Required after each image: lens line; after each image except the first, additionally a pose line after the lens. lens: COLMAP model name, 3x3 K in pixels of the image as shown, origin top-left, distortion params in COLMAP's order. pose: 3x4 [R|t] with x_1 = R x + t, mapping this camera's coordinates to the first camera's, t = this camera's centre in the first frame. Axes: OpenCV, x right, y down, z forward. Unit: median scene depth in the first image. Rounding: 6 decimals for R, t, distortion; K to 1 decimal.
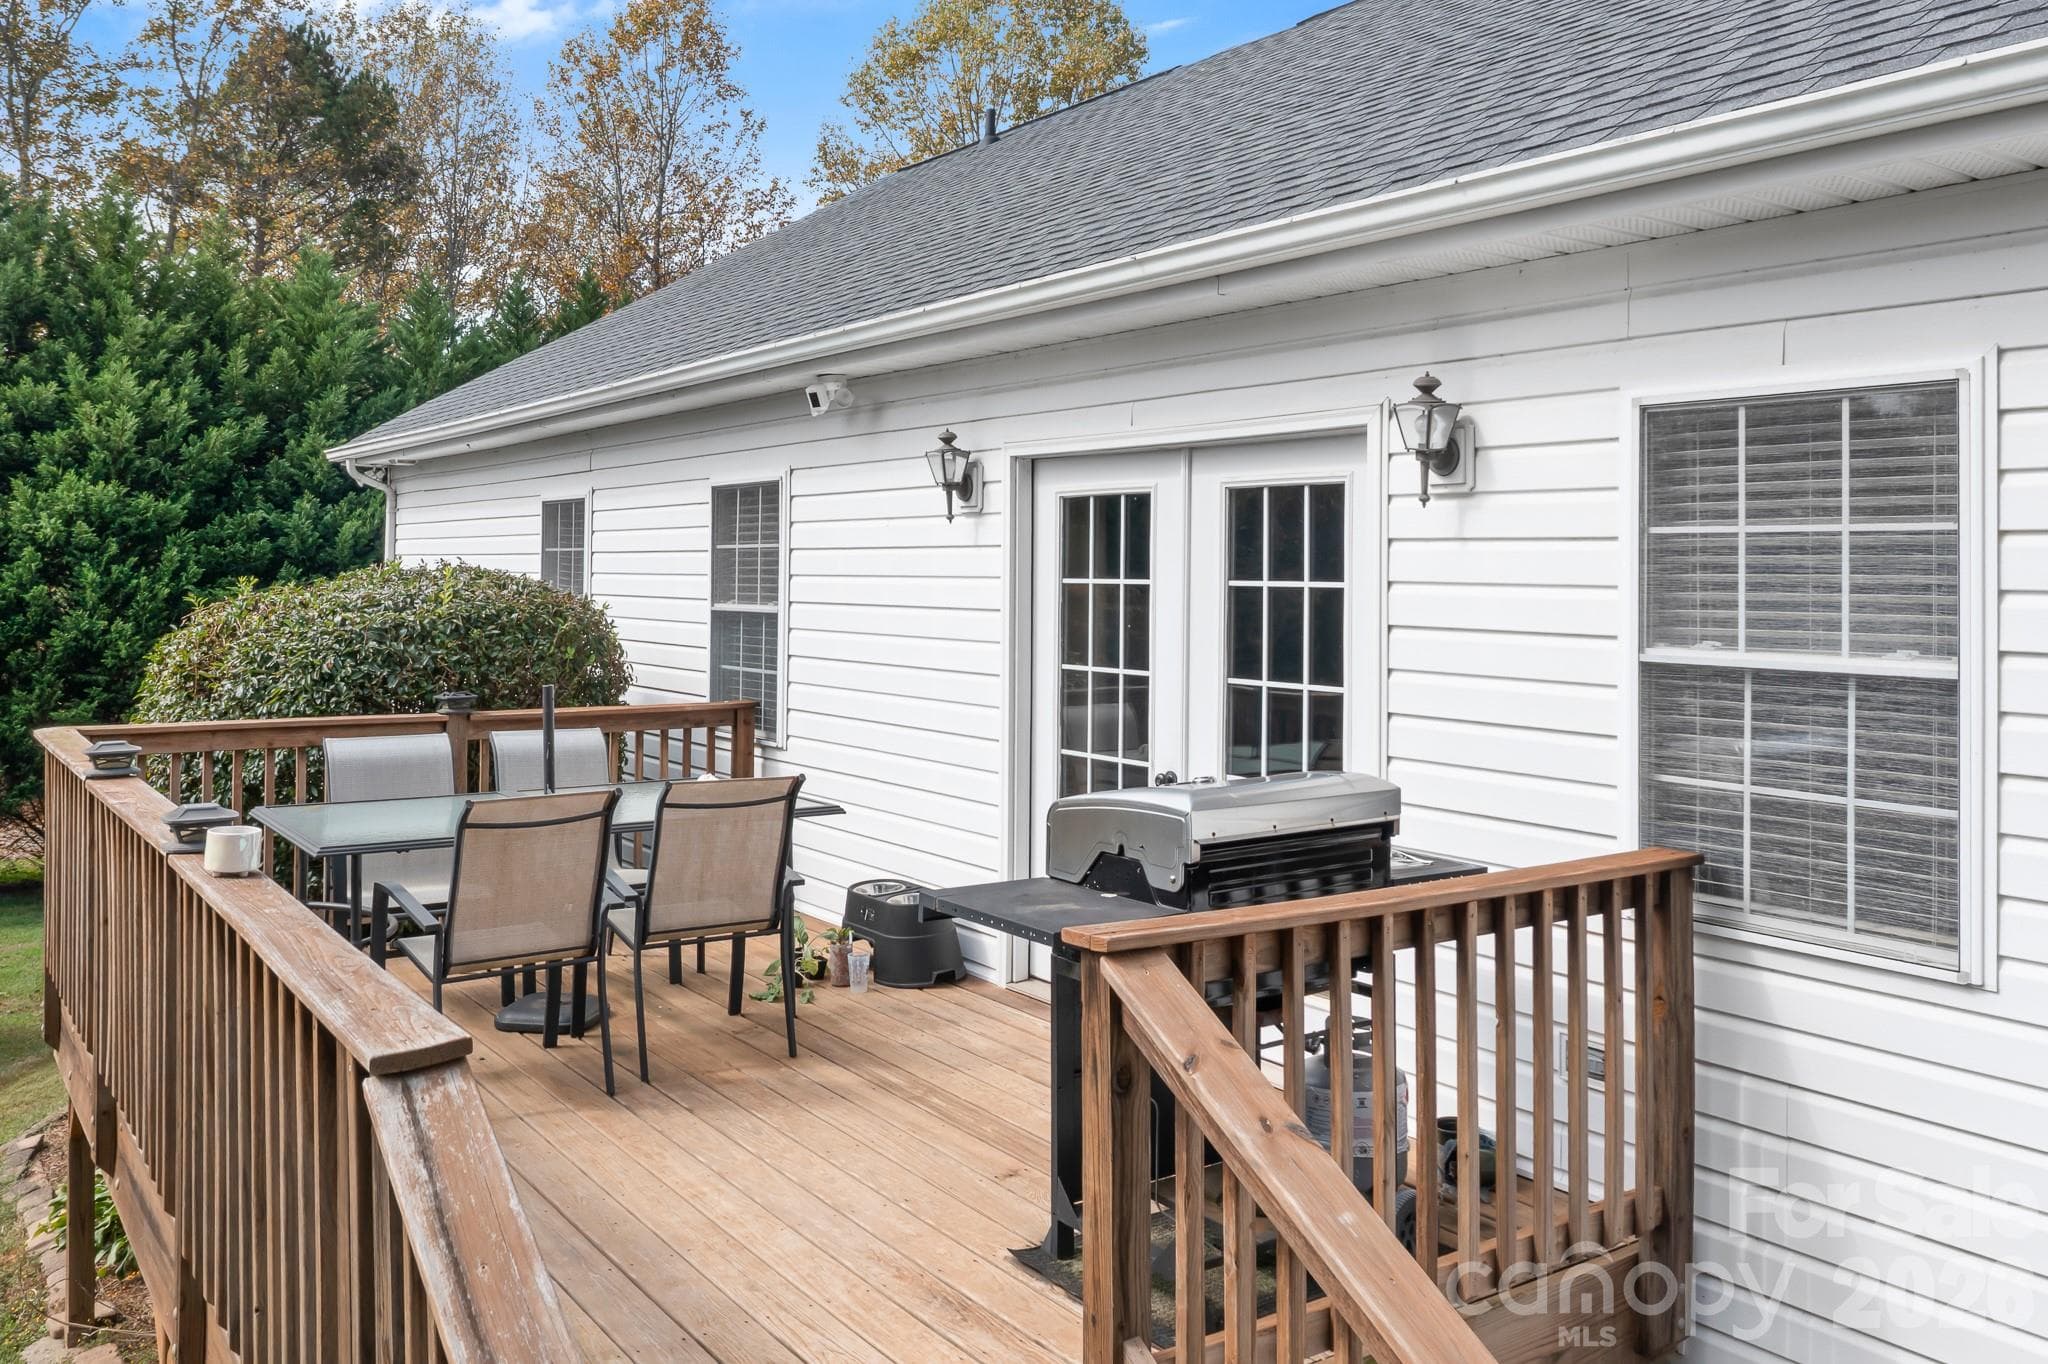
lens RADIAL K [[1619.4, 0, 1024.0], [0, 1619.4, 682.0], [0, 0, 1]] dist [-0.006790, -0.005794]
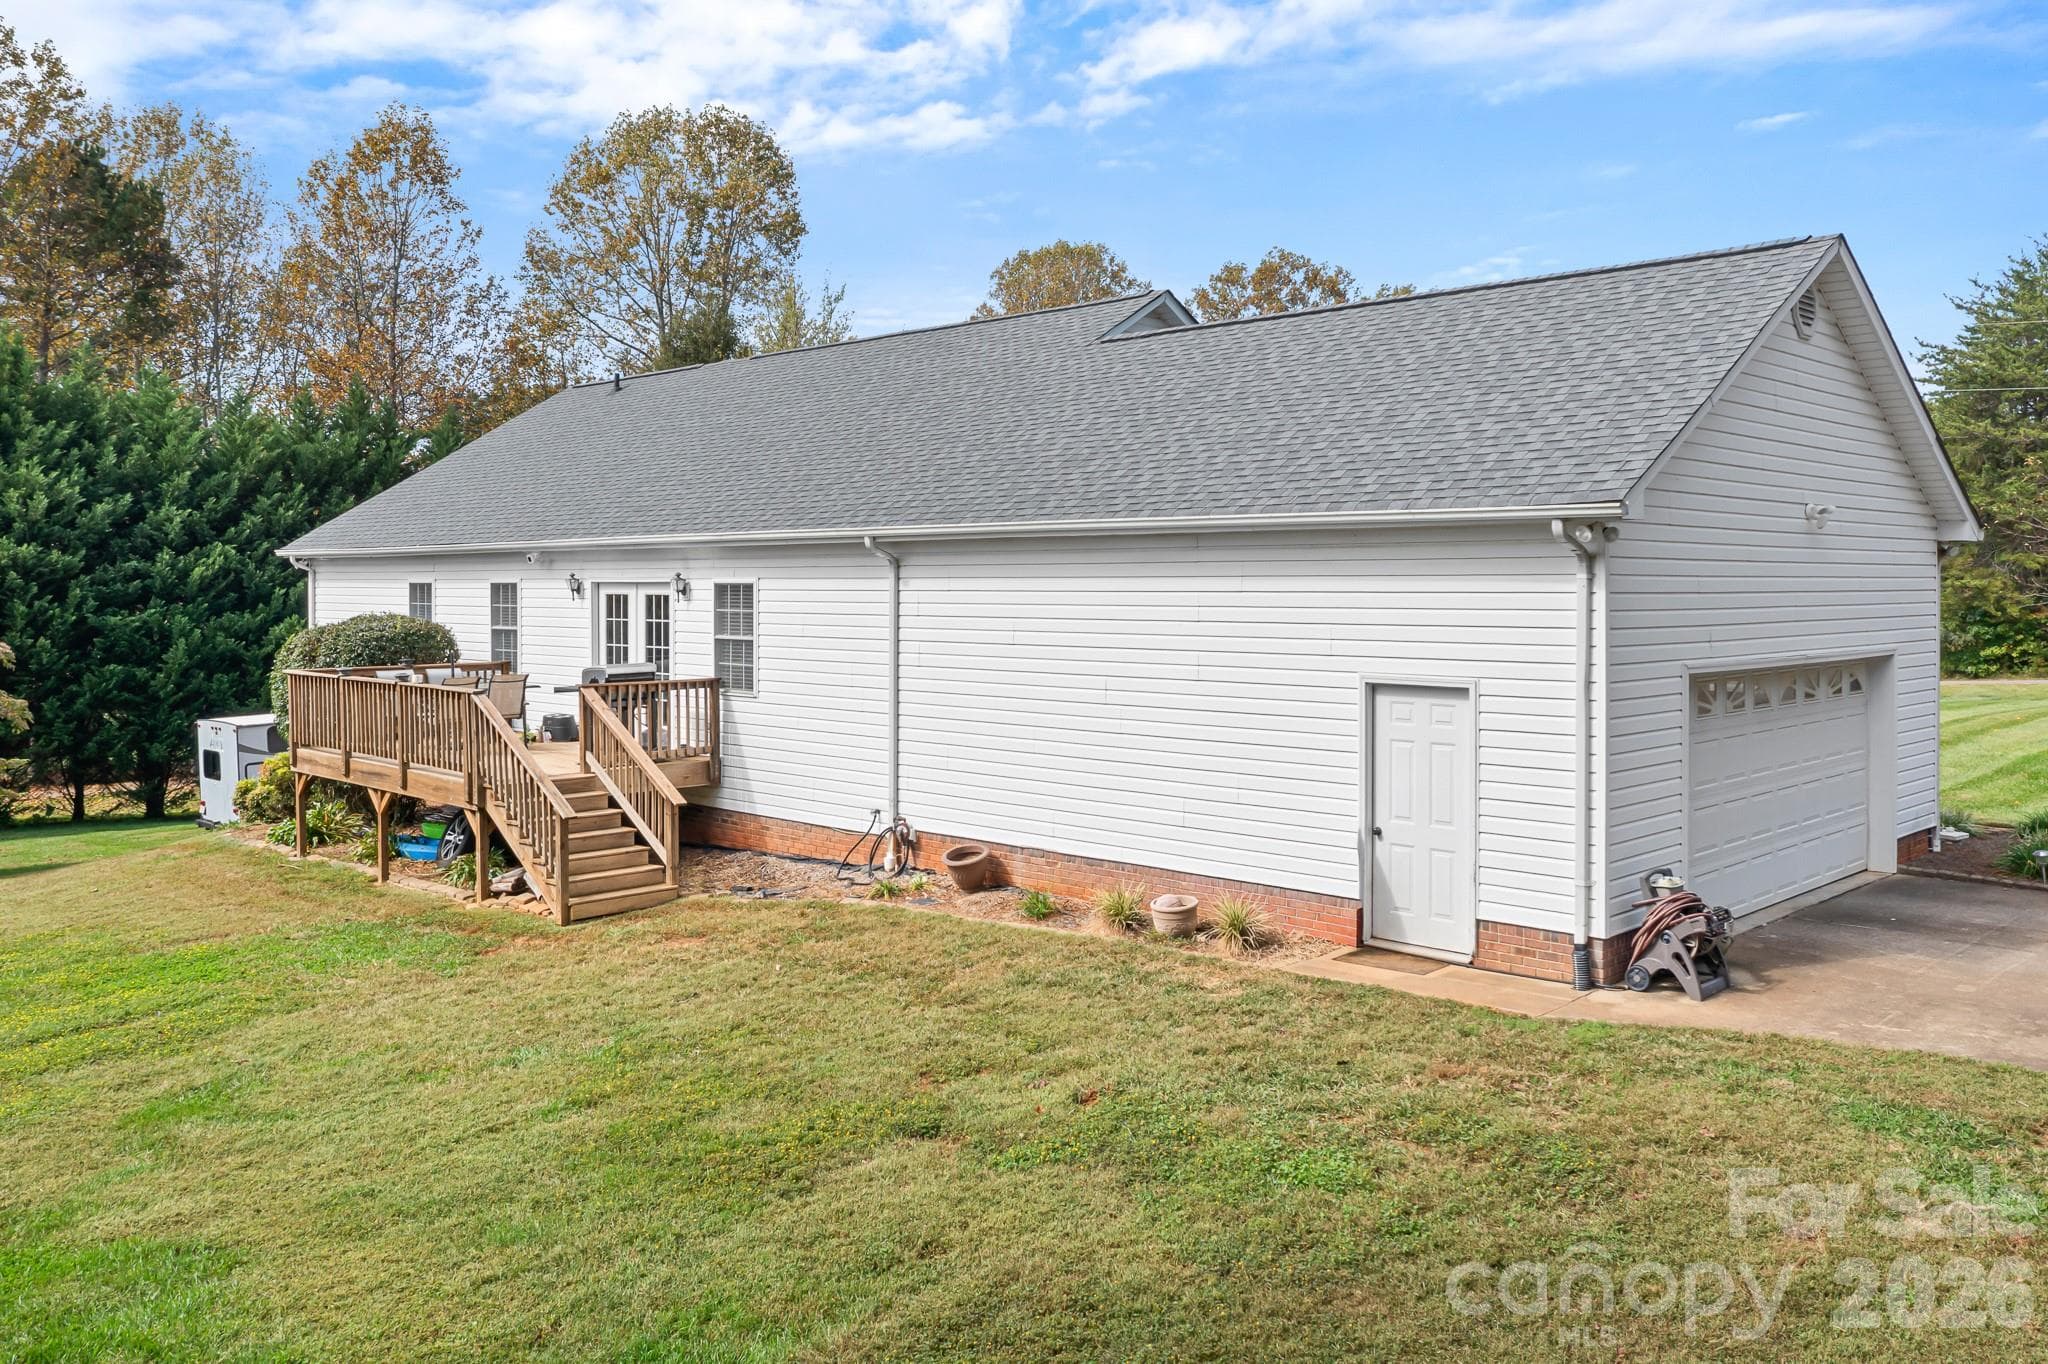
lens RADIAL K [[1619.4, 0, 1024.0], [0, 1619.4, 682.0], [0, 0, 1]] dist [-0.006790, -0.005794]
pose [[0.986118, -0.023042, 0.164440, 0.076510], [0.023163, 0.999731, 0.001179, 0.019937], [-0.164423, 0.002646, 0.986386, -0.581712]]
